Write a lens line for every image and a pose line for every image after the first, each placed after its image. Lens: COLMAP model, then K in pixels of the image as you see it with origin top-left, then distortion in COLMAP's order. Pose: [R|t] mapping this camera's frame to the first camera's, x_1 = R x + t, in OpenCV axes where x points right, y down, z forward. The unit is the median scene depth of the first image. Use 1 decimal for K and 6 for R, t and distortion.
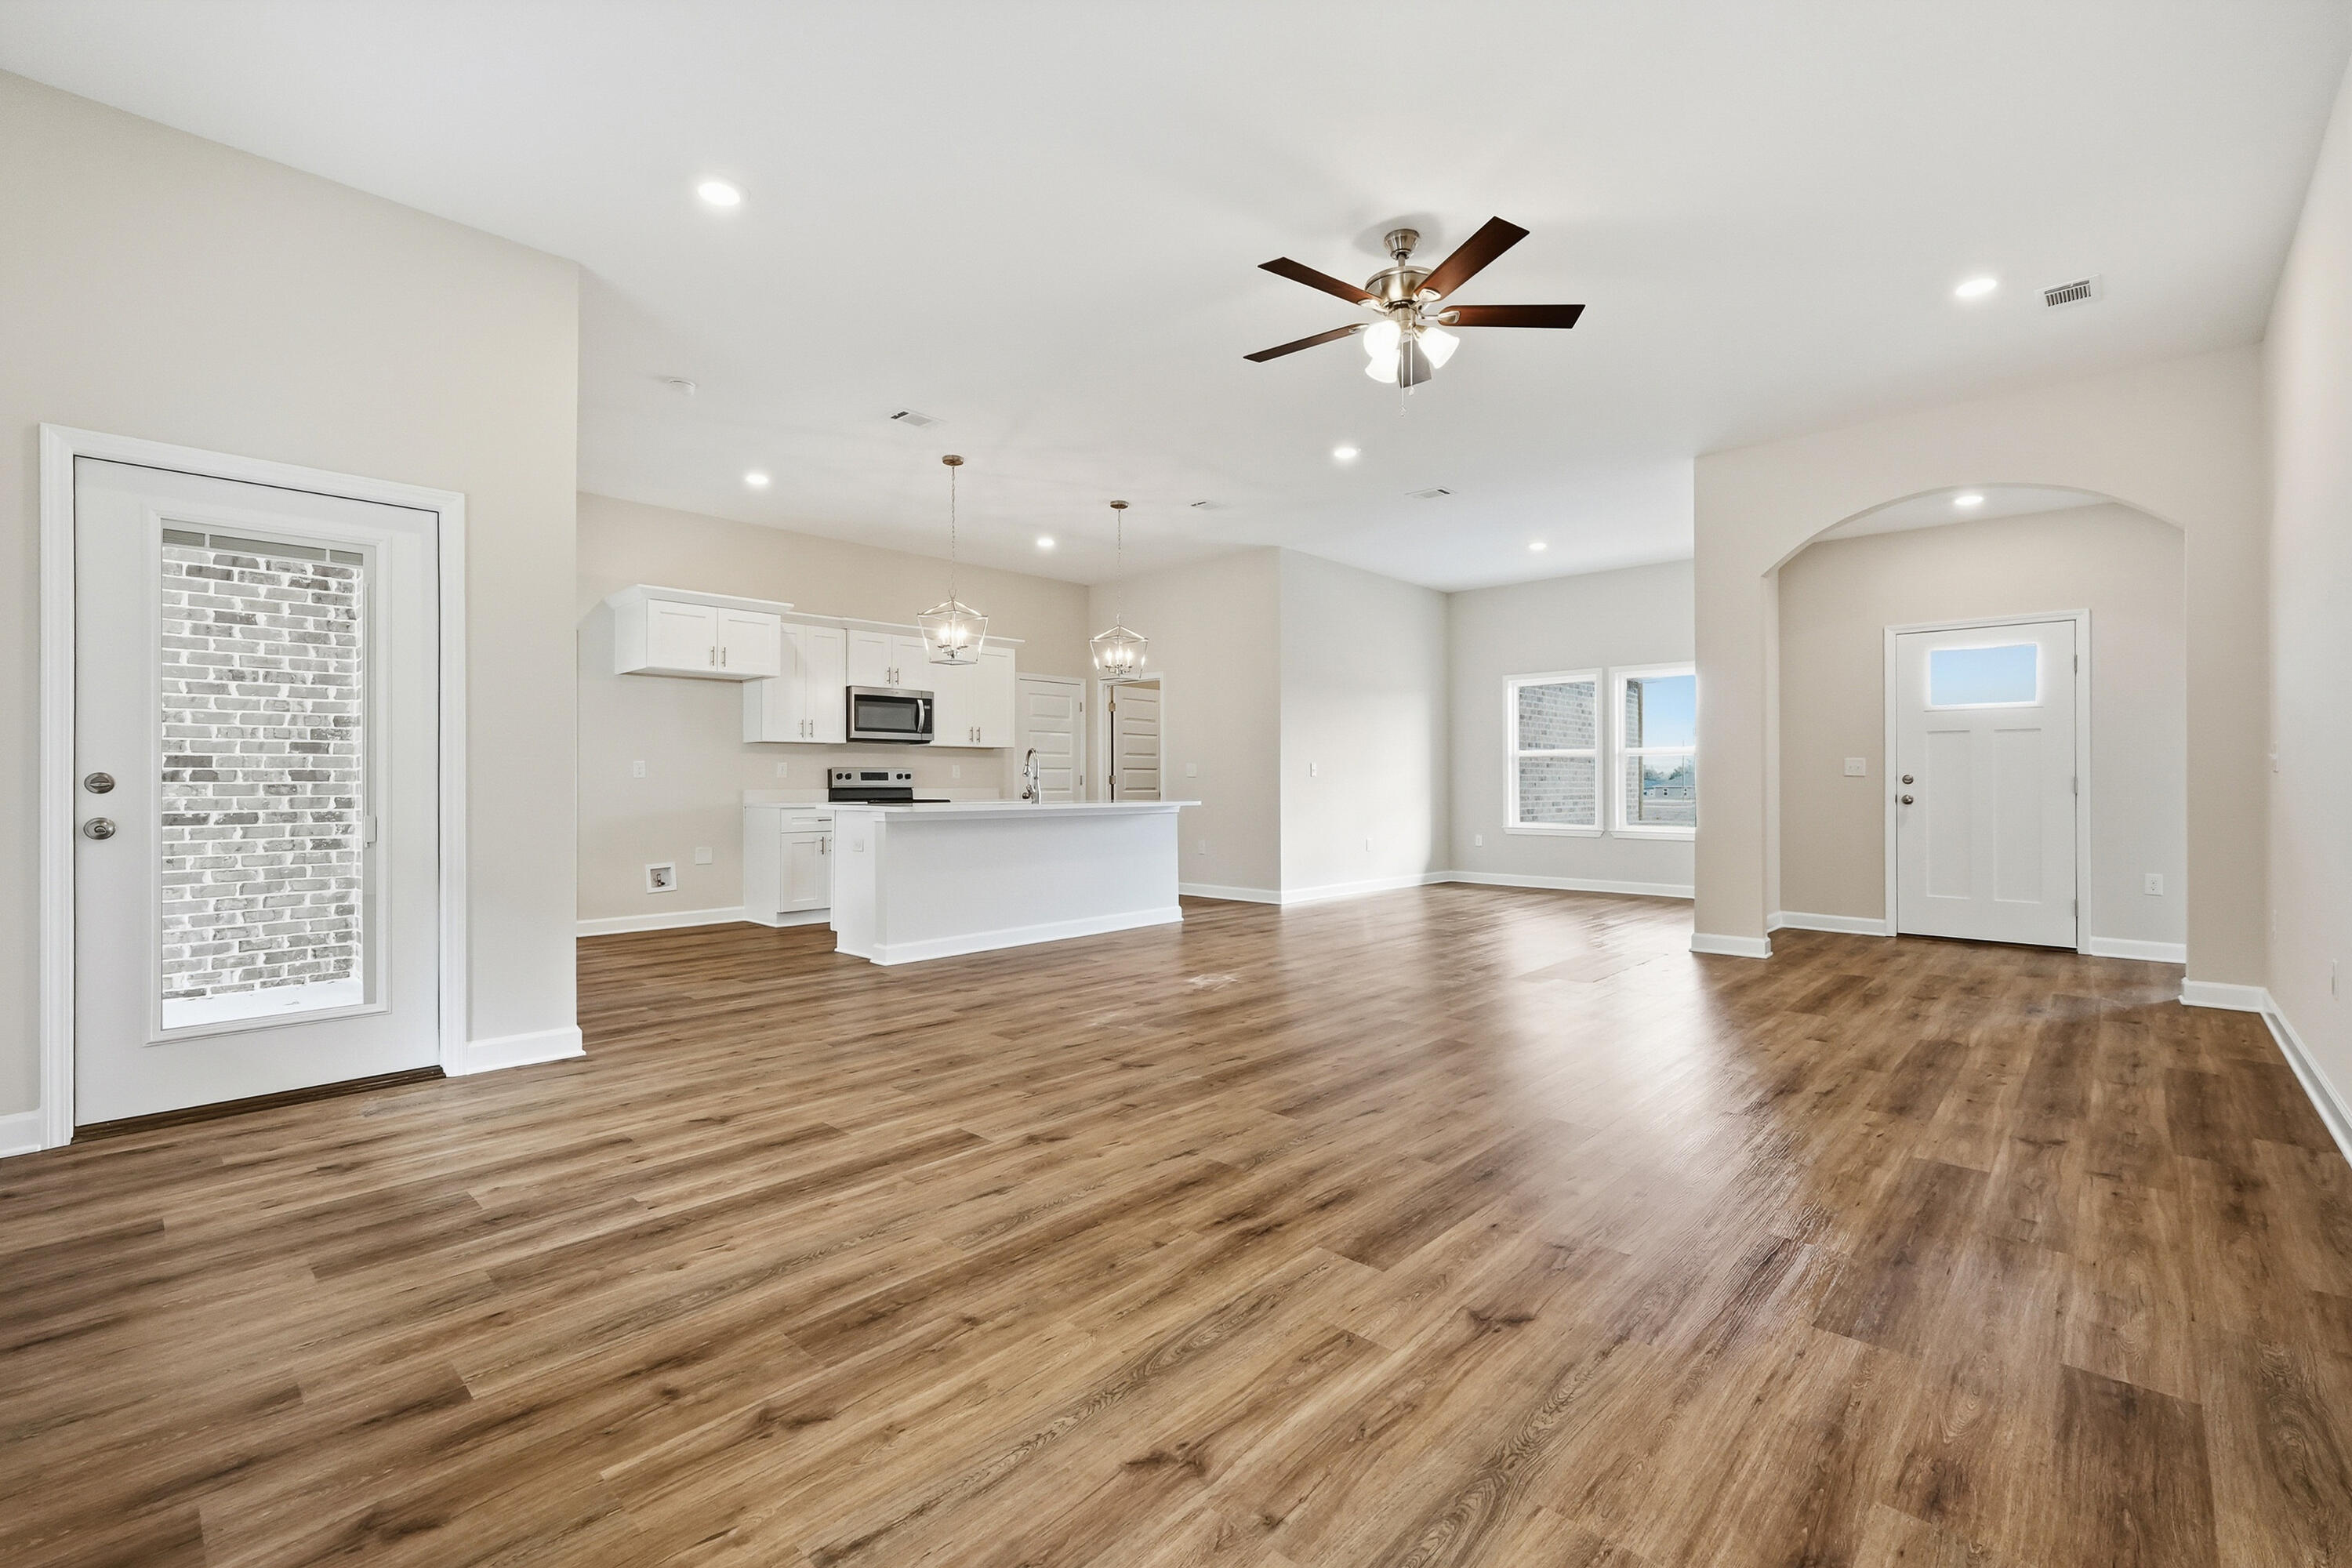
lens RADIAL K [[1024.1, 0, 1189.3], [0, 1024.1, 778.6], [0, 0, 1]] dist [0.009236, 0.000586]
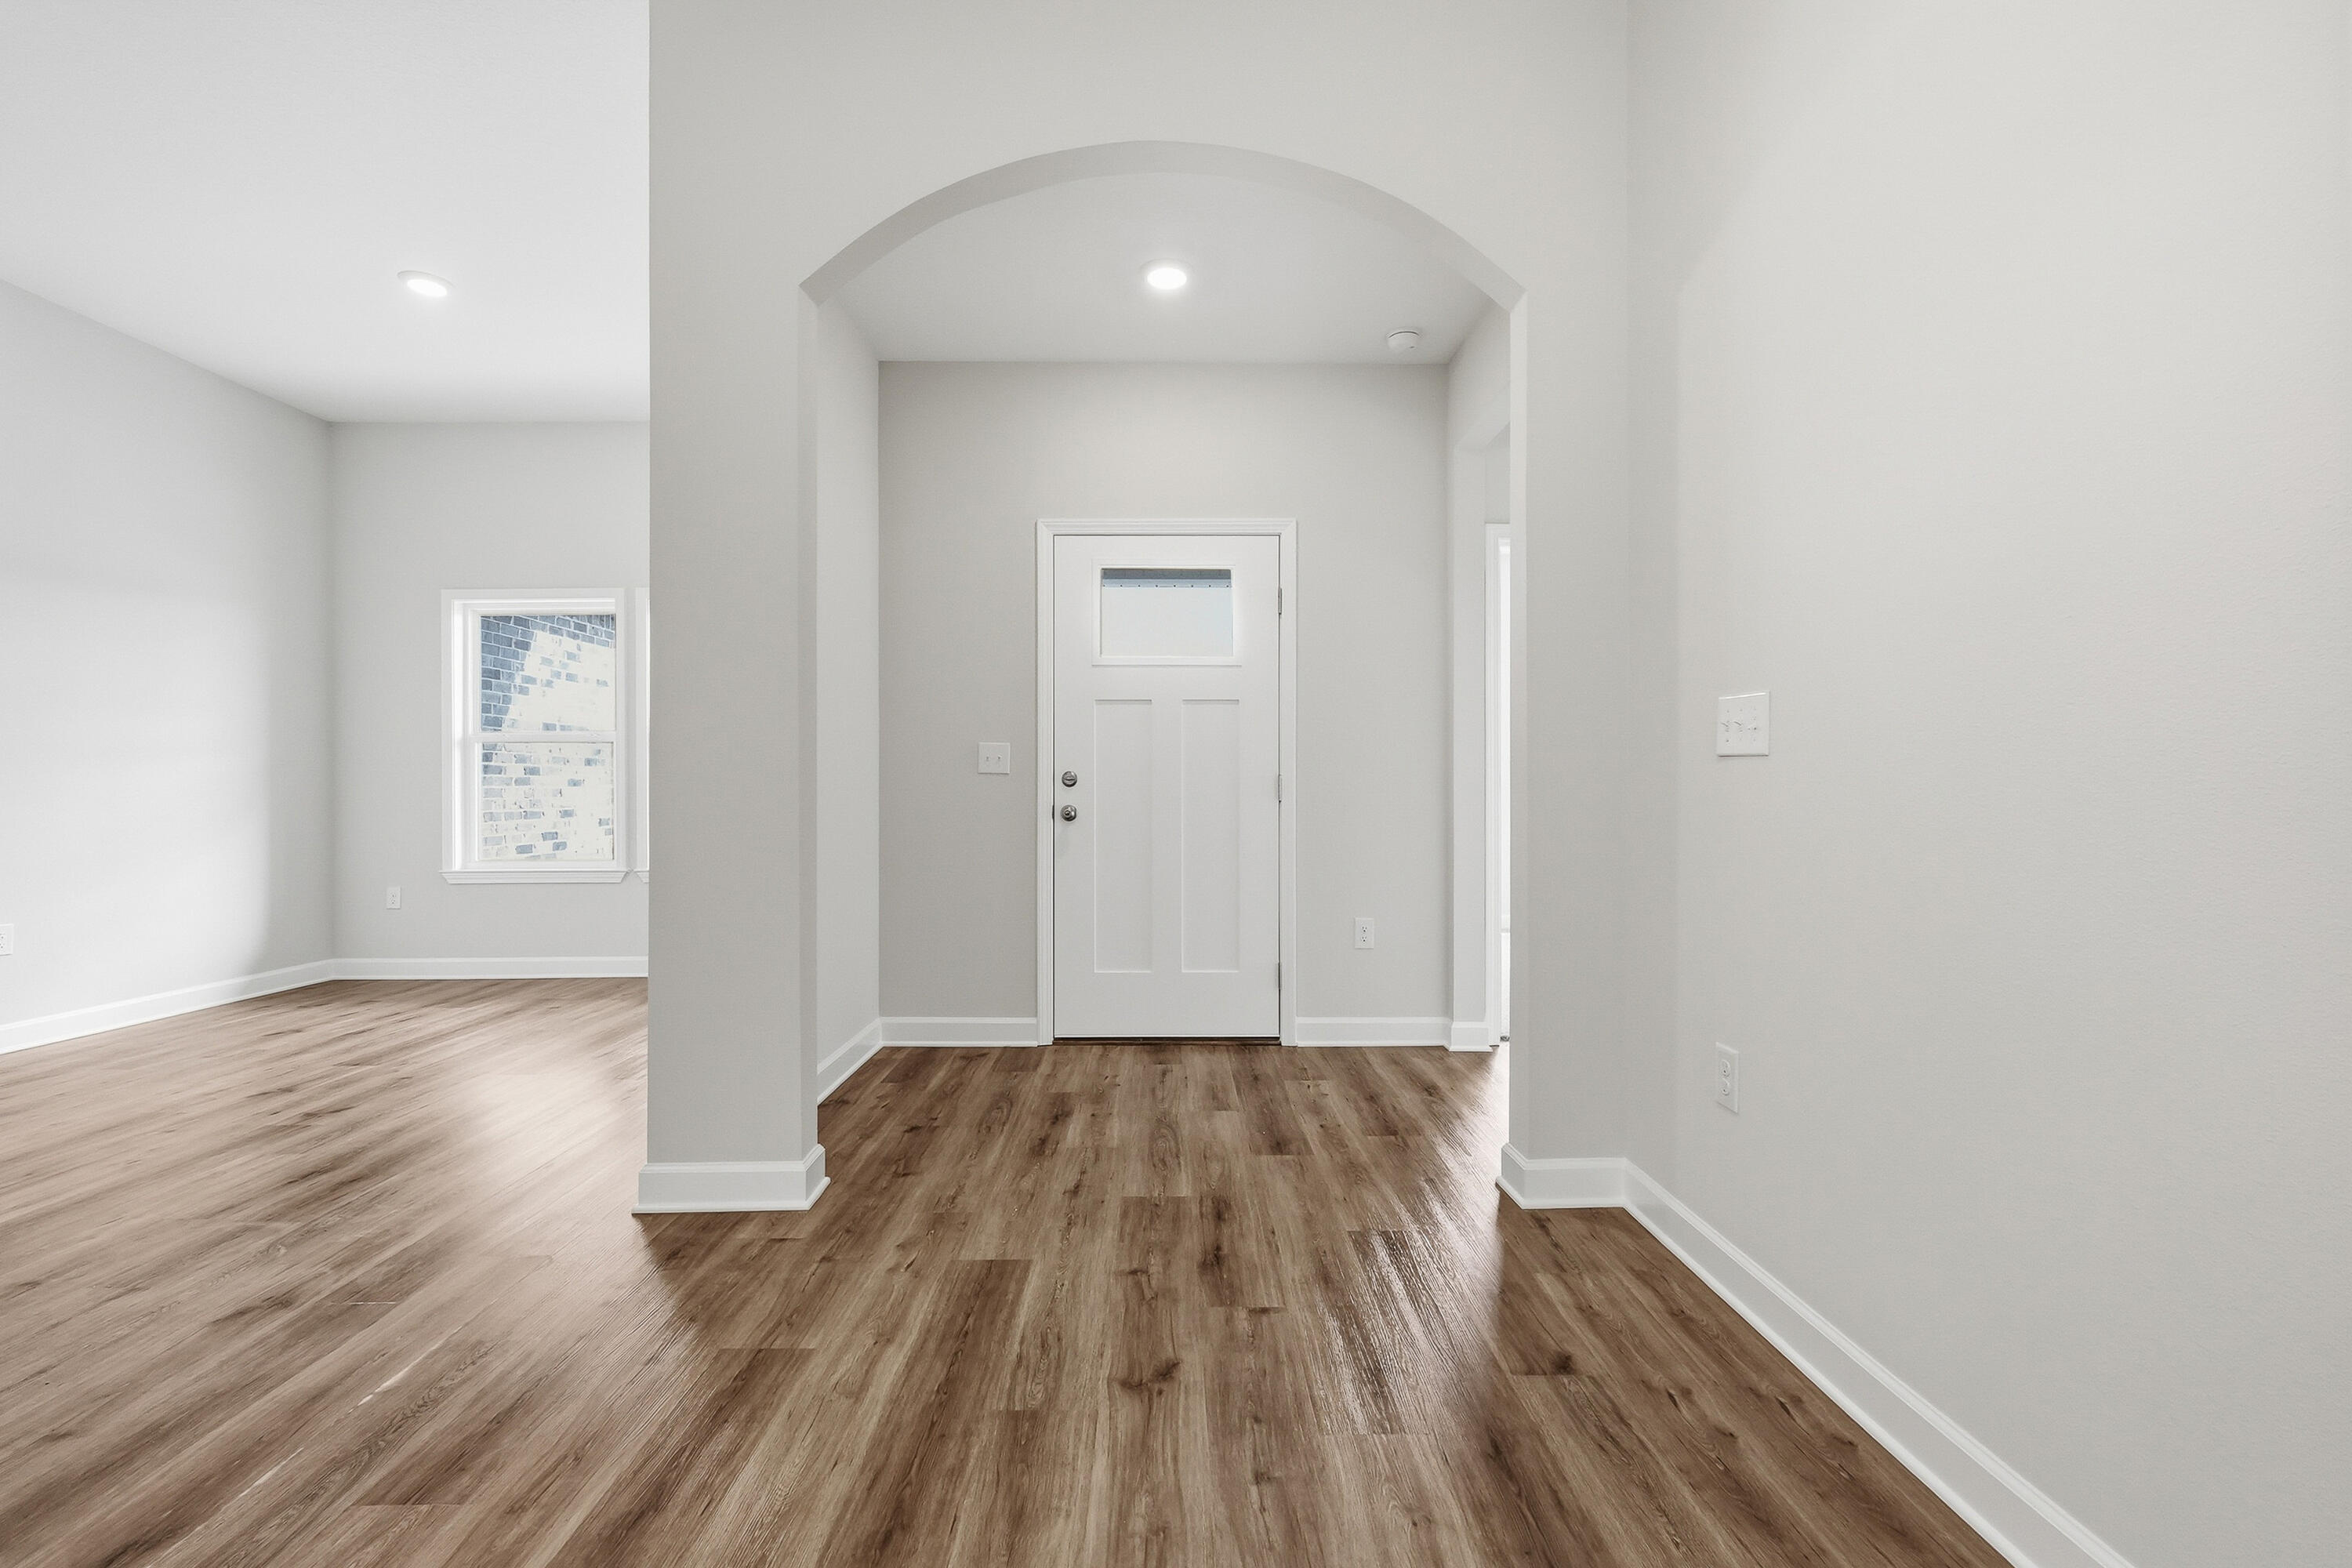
lens RADIAL K [[1024.1, 0, 1184.4], [0, 1024.1, 775.0], [0, 0, 1]] dist [0.009236, 0.000586]
pose [[0.726898, 0.008982, 0.686687, 0.347144], [0.000317, 0.999910, -0.013415, 0.006682], [-0.686746, 0.009969, 0.726829, 0.535928]]
